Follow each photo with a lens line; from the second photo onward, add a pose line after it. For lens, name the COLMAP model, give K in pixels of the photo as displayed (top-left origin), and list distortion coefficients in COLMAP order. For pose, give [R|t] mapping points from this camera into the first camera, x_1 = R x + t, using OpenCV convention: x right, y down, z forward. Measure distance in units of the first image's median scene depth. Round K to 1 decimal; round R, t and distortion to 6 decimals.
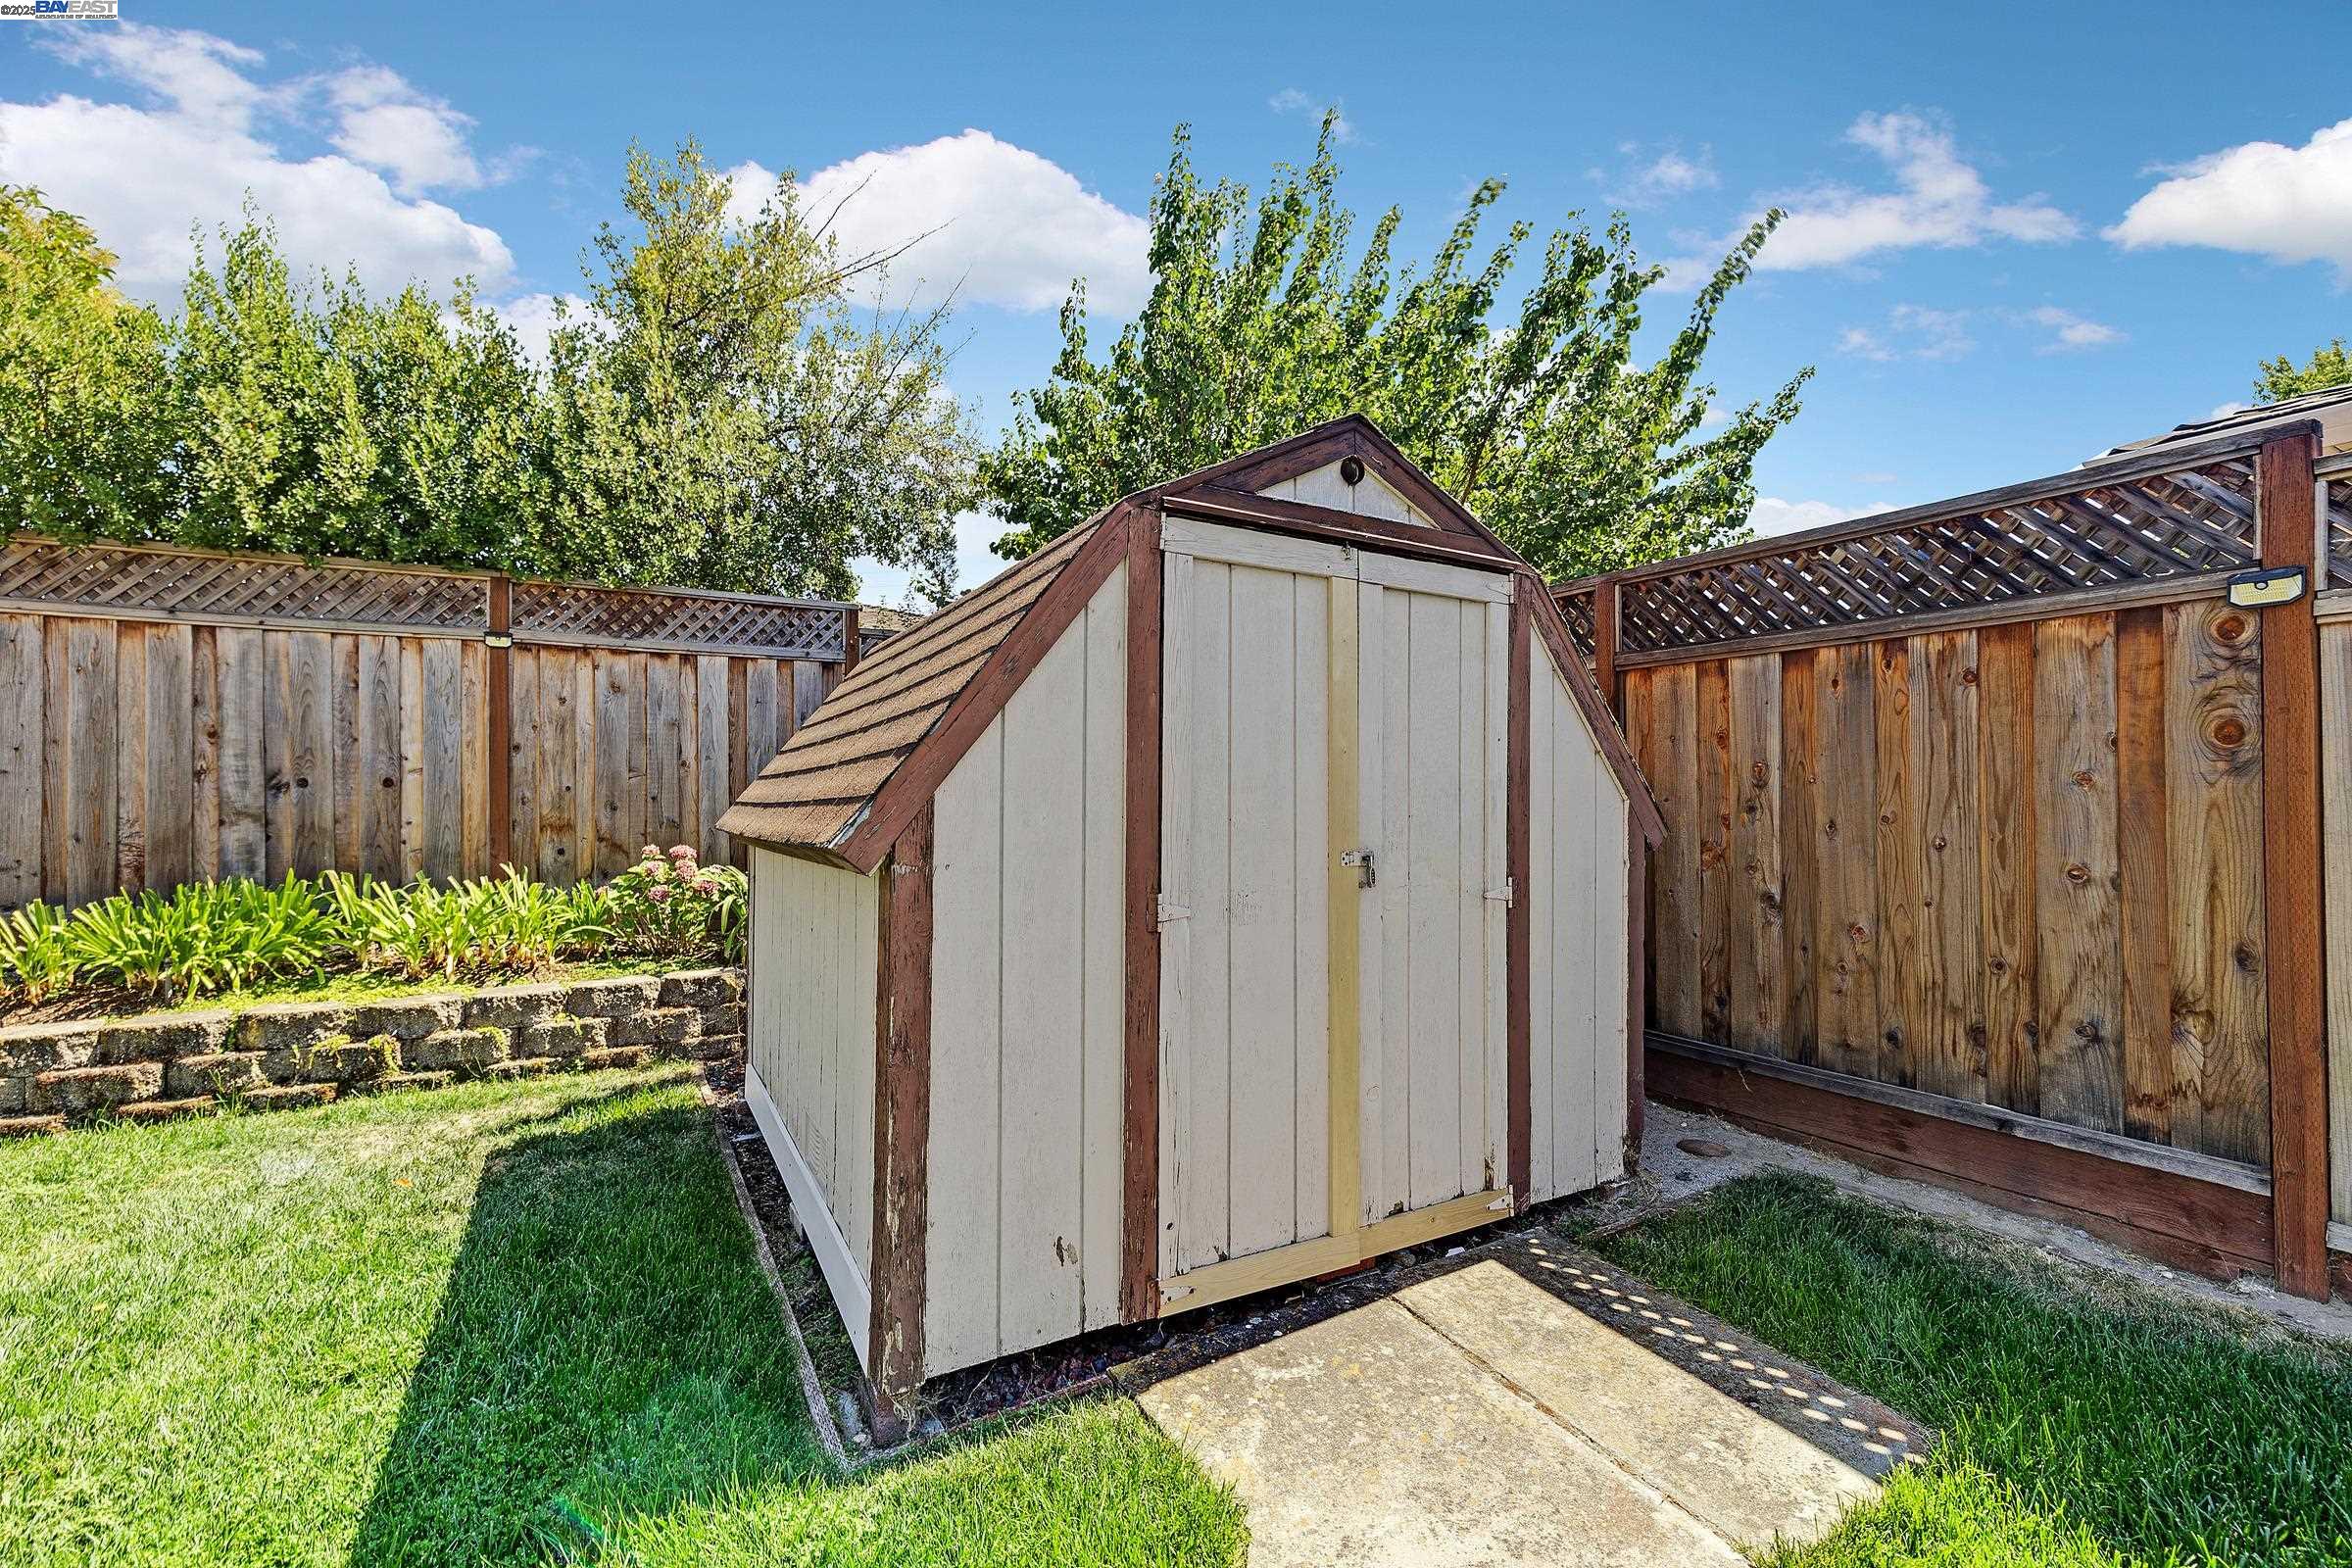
lens RADIAL K [[991.8, 0, 1164.6], [0, 991.8, 785.2], [0, 0, 1]] dist [-0.000049, 0.000496]
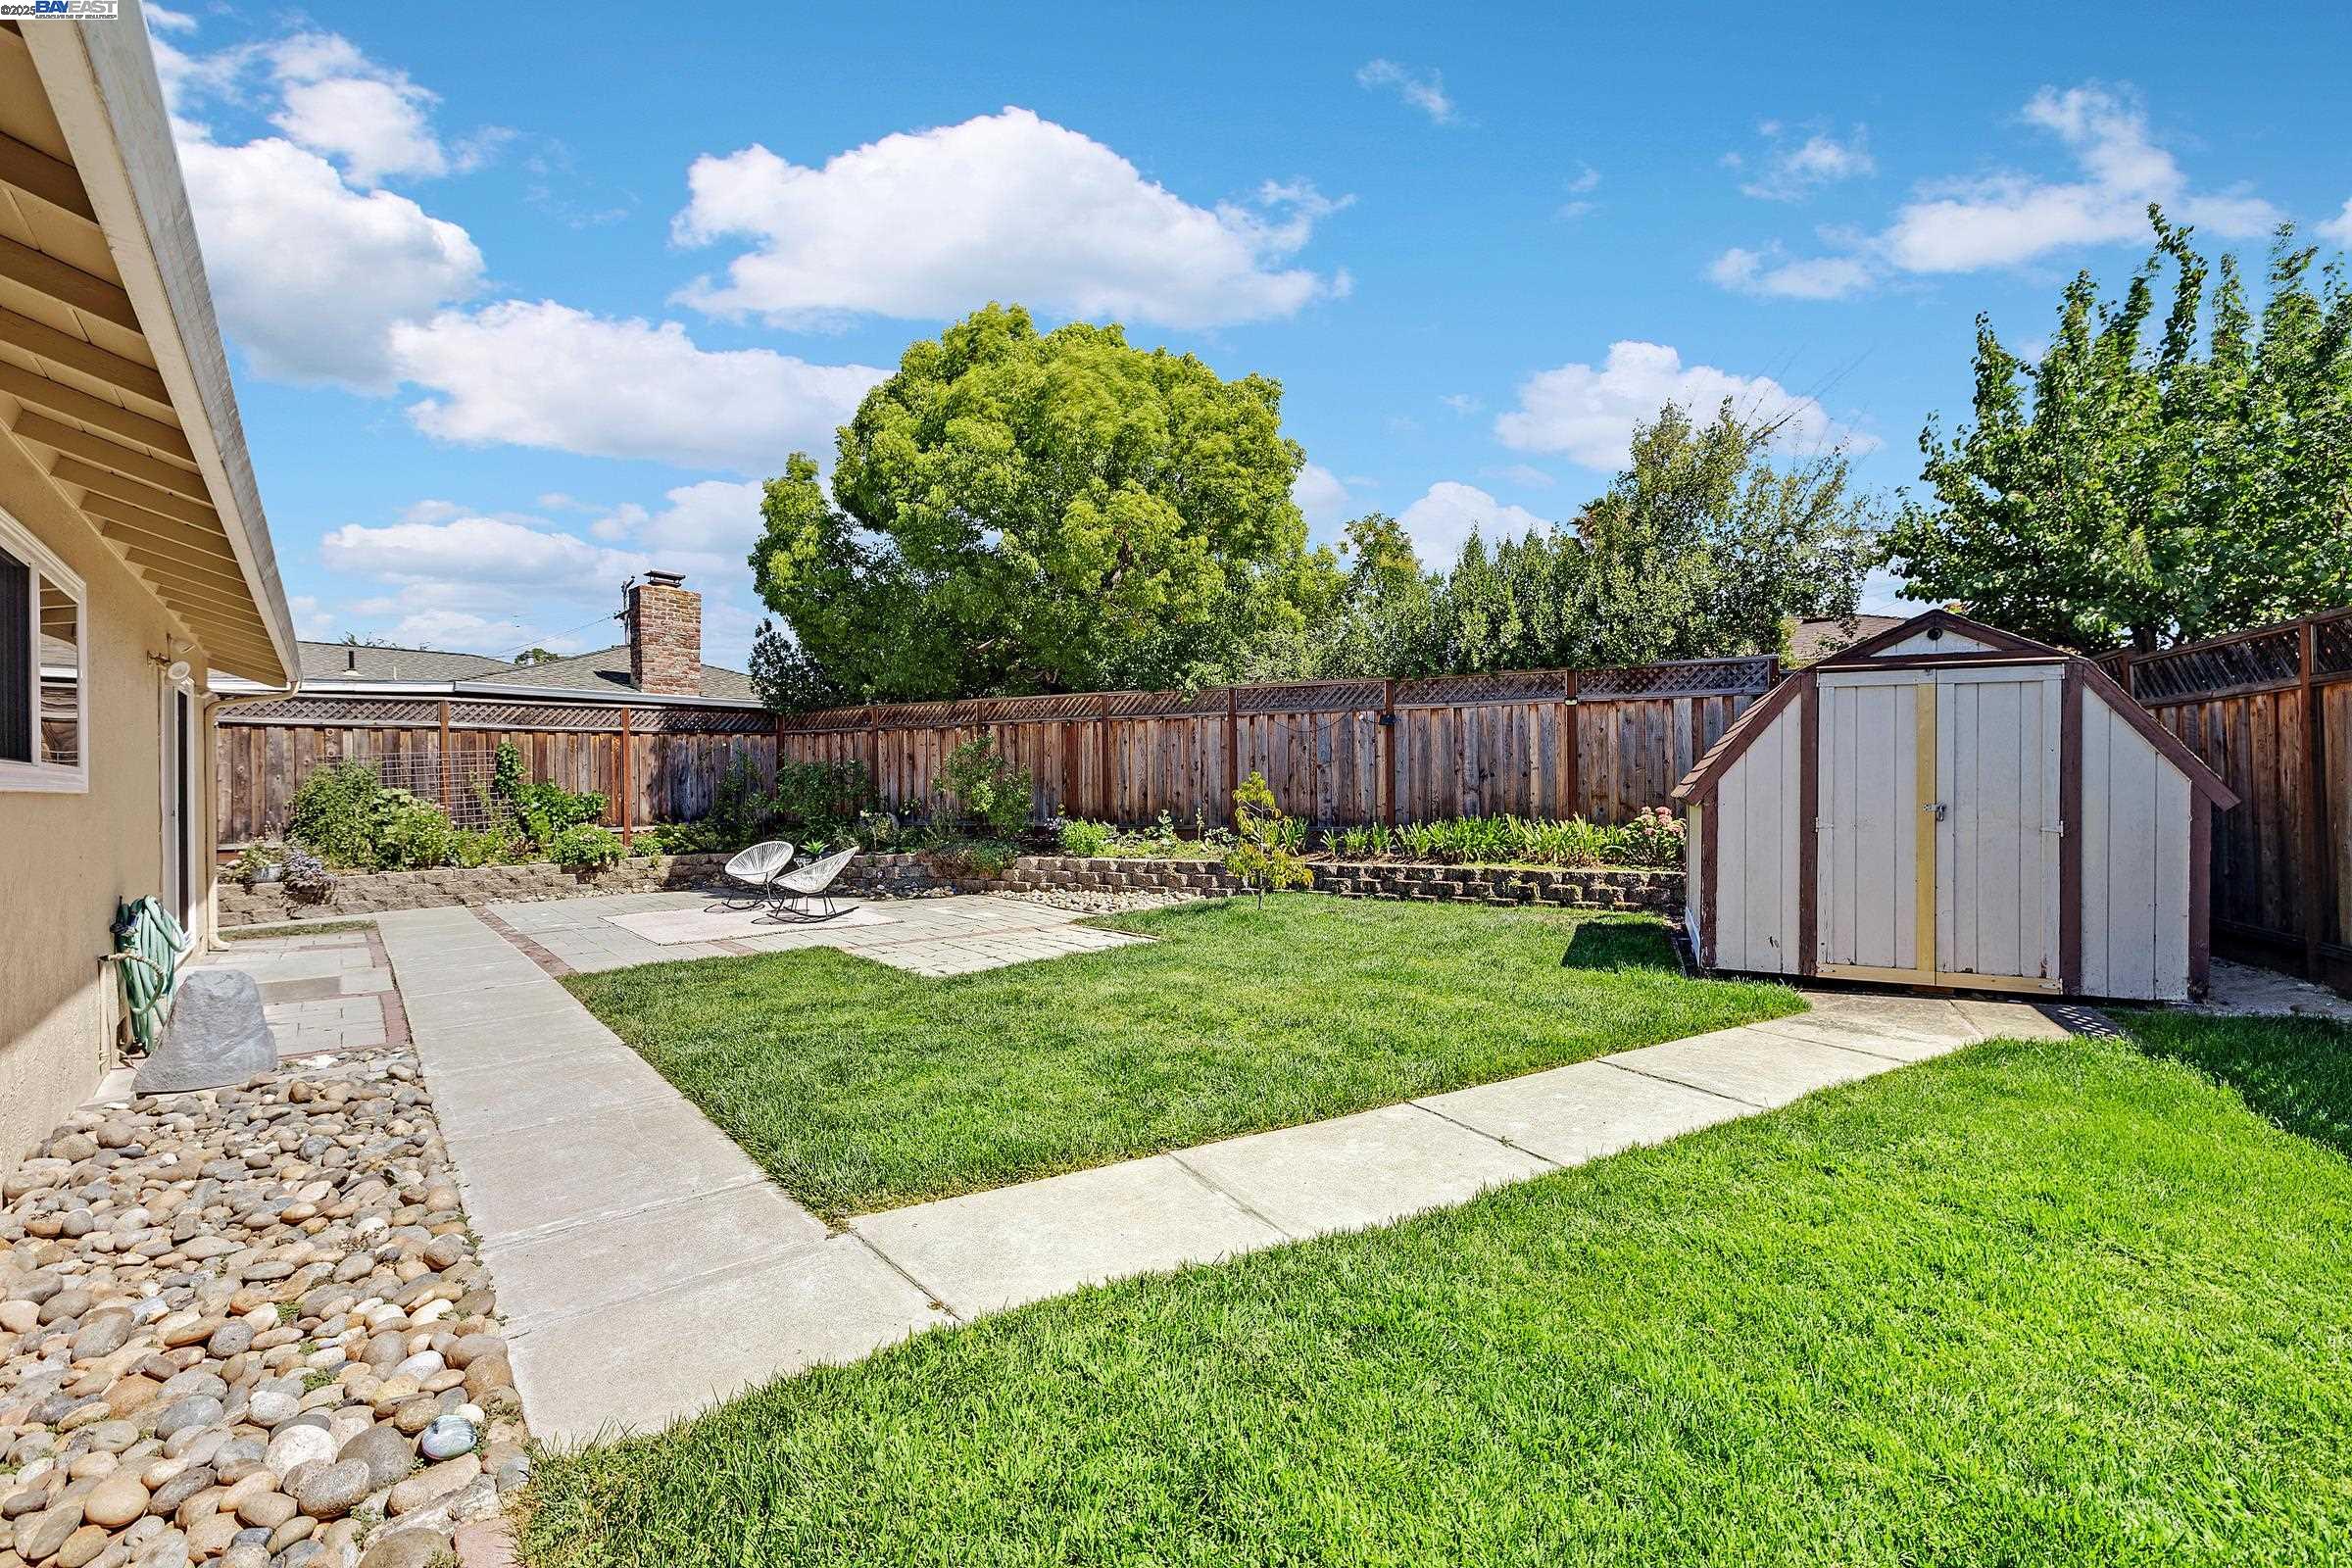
lens RADIAL K [[991.8, 0, 1175.9], [0, 991.8, 788.7], [0, 0, 1]] dist [-0.000049, 0.000496]
pose [[0.584780, 0.002196, -0.811189, 0.516893], [0.016141, 0.999767, 0.014342, -0.014809], [0.811031, -0.021481, 0.584608, -0.874566]]
